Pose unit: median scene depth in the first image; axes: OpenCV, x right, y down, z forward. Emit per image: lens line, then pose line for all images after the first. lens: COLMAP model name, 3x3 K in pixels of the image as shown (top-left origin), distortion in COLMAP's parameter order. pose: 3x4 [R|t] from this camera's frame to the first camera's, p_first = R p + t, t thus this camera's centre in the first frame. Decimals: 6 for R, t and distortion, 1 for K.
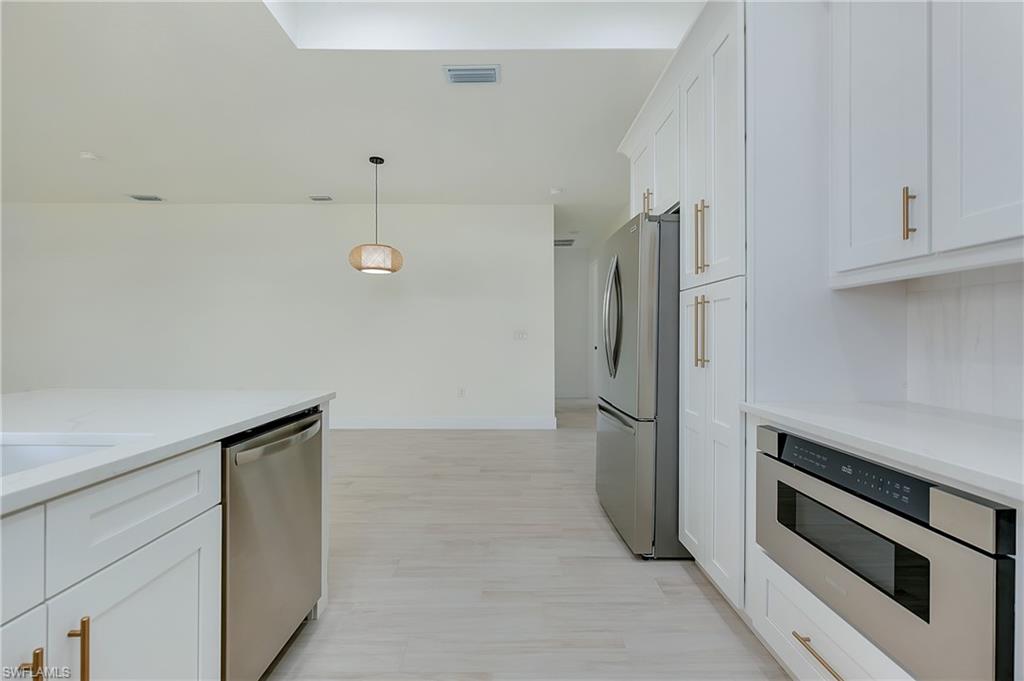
lens RADIAL K [[440.3, 0, 511.4], [0, 440.3, 338.6], [0, 0, 1]] dist [0.000397, 0.000010]
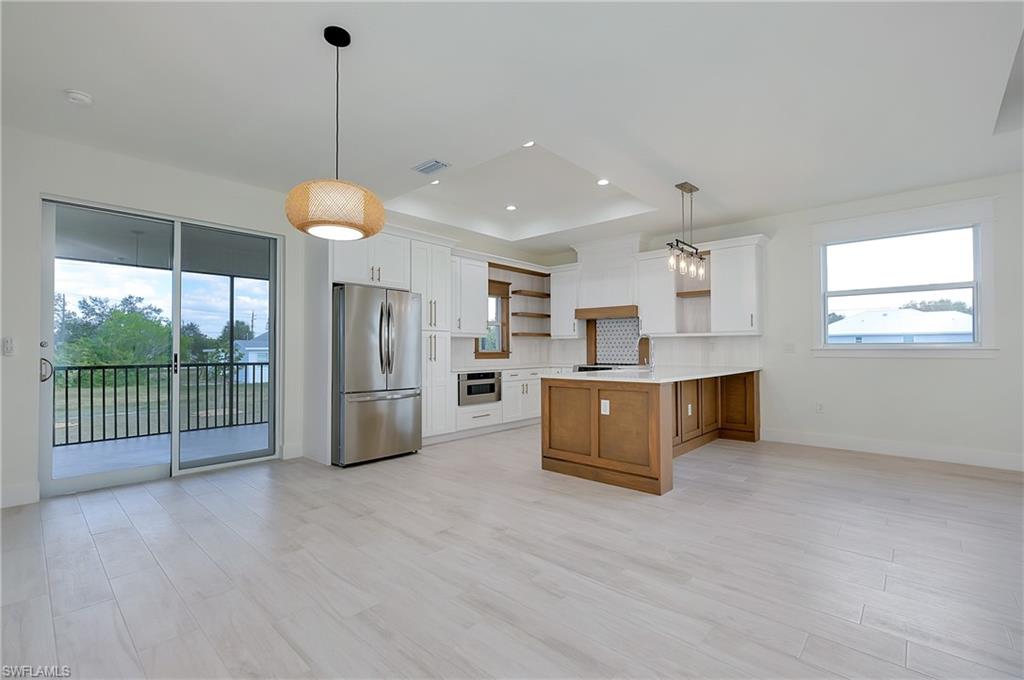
lens RADIAL K [[456.3, 0, 506.9], [0, 456.3, 342.7], [0, 0, 1]] dist [-0.000203, -0.000194]
pose [[-0.724756, 0.011807, 0.688905, -1.313087], [0.000044, 0.999854, -0.017091, 0.002093], [-0.689006, -0.012357, -0.724651, 1.952231]]
